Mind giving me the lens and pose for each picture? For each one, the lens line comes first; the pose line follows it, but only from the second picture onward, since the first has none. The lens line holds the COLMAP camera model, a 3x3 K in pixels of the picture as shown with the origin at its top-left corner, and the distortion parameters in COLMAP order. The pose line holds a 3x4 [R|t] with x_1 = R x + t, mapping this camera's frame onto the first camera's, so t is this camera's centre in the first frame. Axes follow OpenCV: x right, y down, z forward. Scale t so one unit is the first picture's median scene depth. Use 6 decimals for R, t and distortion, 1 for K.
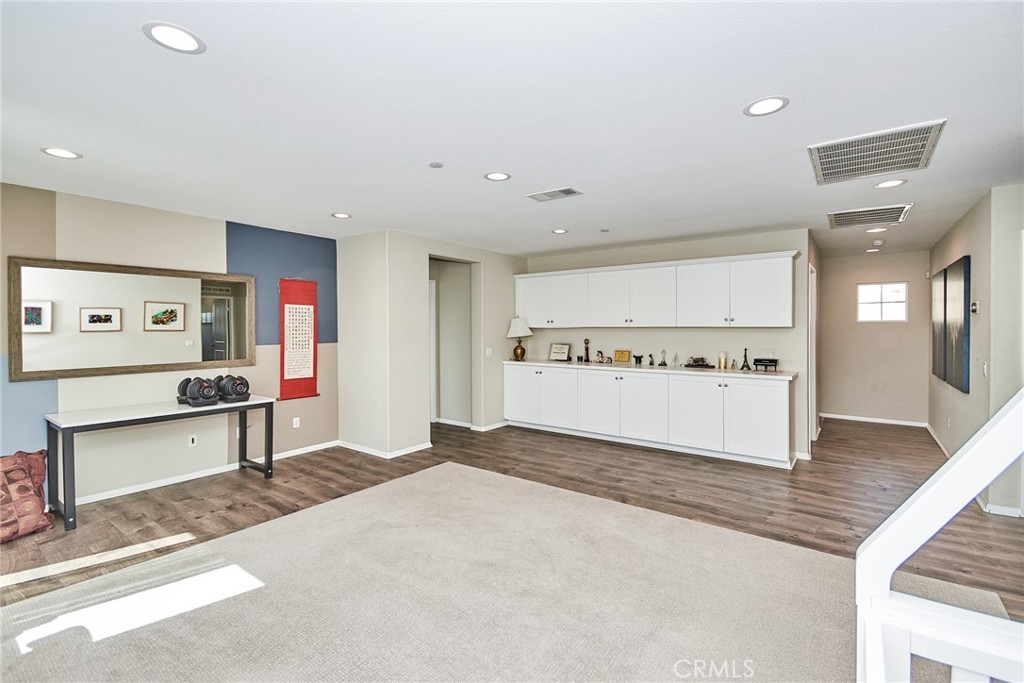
lens RADIAL K [[457.0, 0, 515.3], [0, 457.0, 325.0], [0, 0, 1]] dist [0.013071, -0.005106]
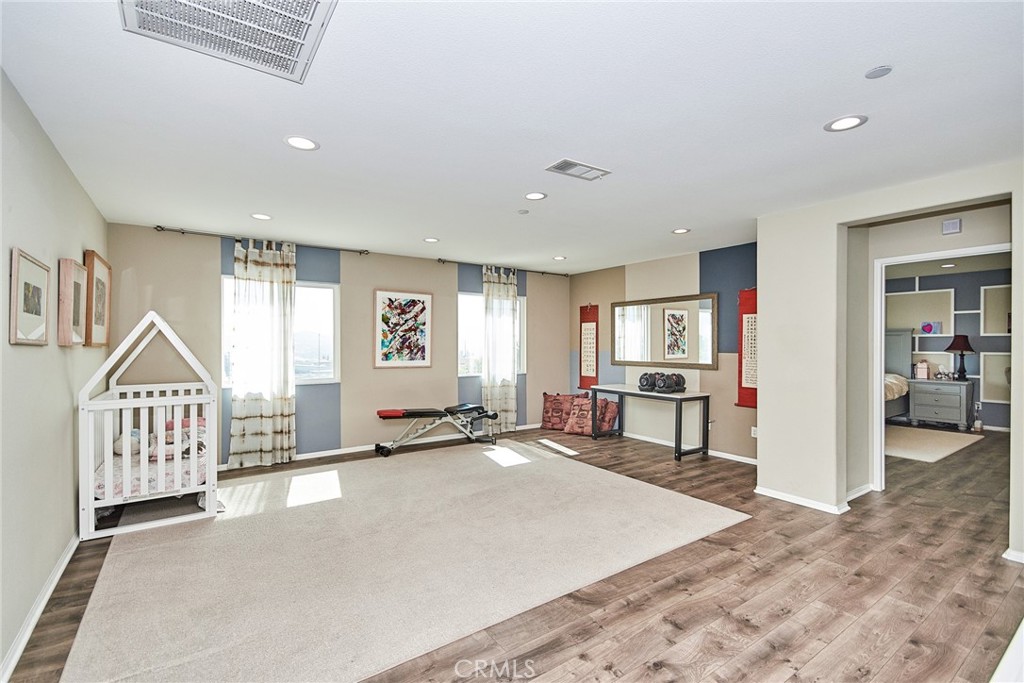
lens RADIAL K [[457.0, 0, 506.8], [0, 457.0, 338.1], [0, 0, 1]] dist [0.013071, -0.005106]
pose [[-0.324444, -0.007780, -0.945873, 0.728788], [0.003617, 0.999949, -0.009466, 0.017184], [0.945898, -0.006493, -0.324399, 0.919656]]
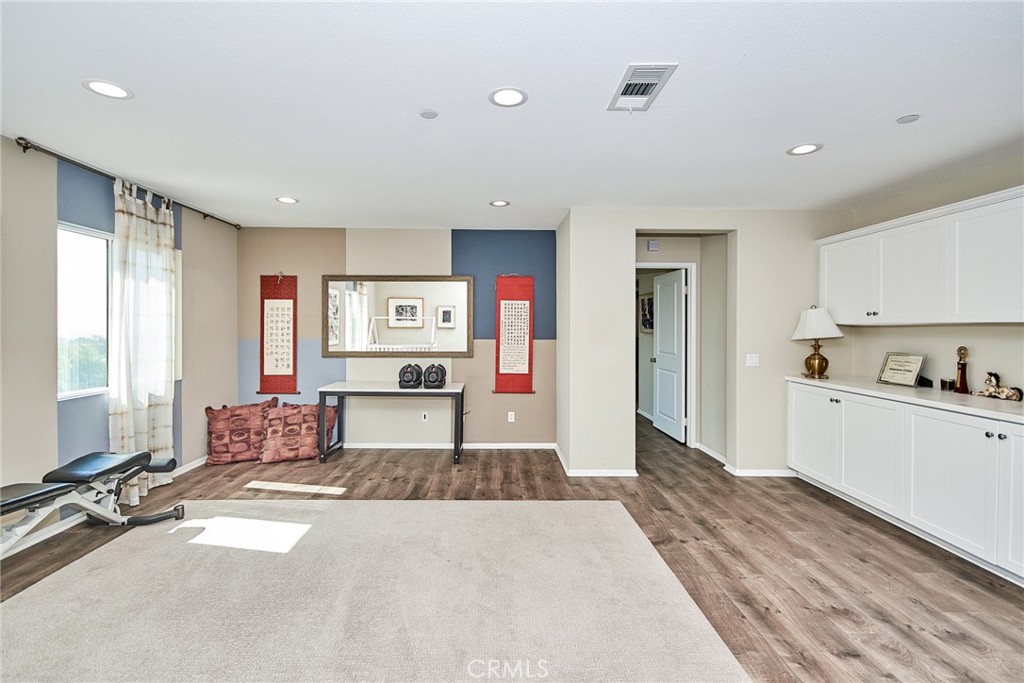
lens RADIAL K [[457.0, 0, 499.3], [0, 457.0, 325.7], [0, 0, 1]] dist [0.013071, -0.005106]
pose [[0.604566, 0.002732, -0.796550, 0.353950], [-0.001598, 0.999996, 0.002217, 0.010184], [0.796553, -0.000067, 0.604568, 0.412185]]
